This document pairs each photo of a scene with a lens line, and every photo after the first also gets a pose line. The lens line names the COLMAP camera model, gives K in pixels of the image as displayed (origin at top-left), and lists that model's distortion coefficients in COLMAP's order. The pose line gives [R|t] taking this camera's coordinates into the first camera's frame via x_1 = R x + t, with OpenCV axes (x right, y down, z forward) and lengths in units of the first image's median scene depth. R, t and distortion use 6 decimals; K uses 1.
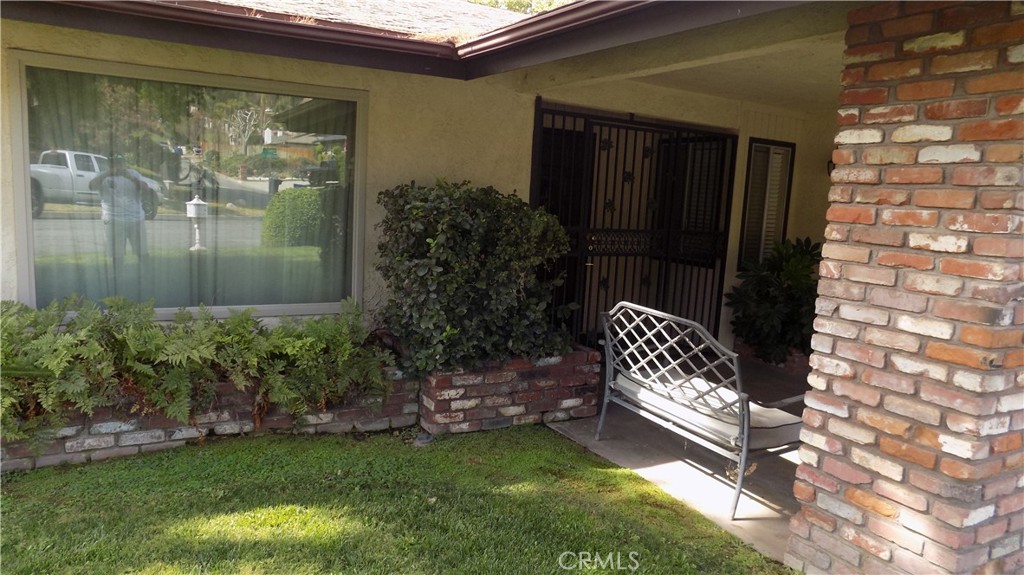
lens RADIAL K [[686.2, 0, 508.9], [0, 686.2, 285.7], [0, 0, 1]] dist [-0.046947, 0.036604]
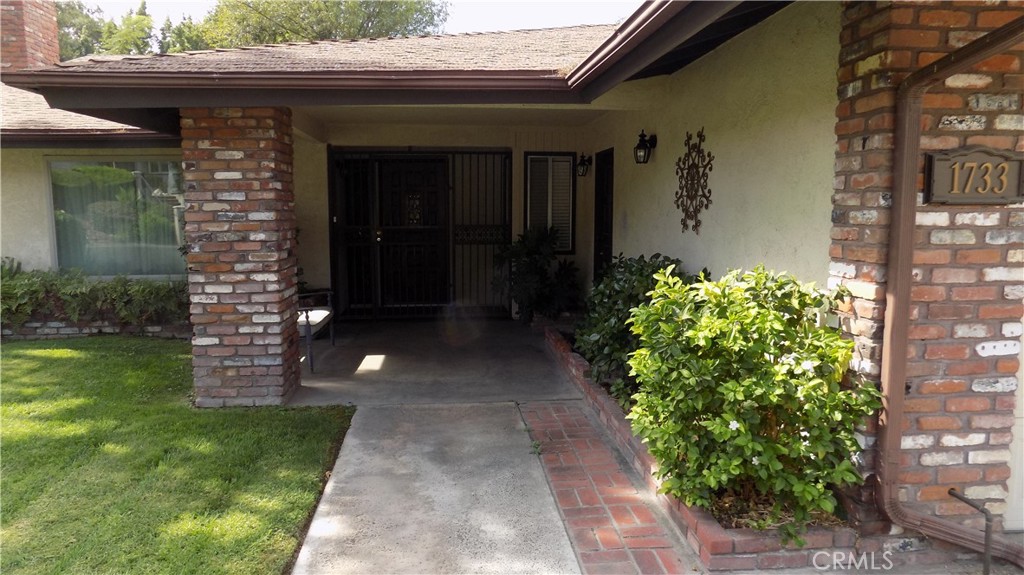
lens RADIAL K [[686.2, 0, 505.8], [0, 686.2, 290.5], [0, 0, 1]] dist [-0.046947, 0.036604]
pose [[0.913208, -0.014066, -0.407252, 1.204570], [0.004791, 0.999706, -0.023786, 0.114703], [0.407466, 0.019770, 0.913006, -0.303893]]
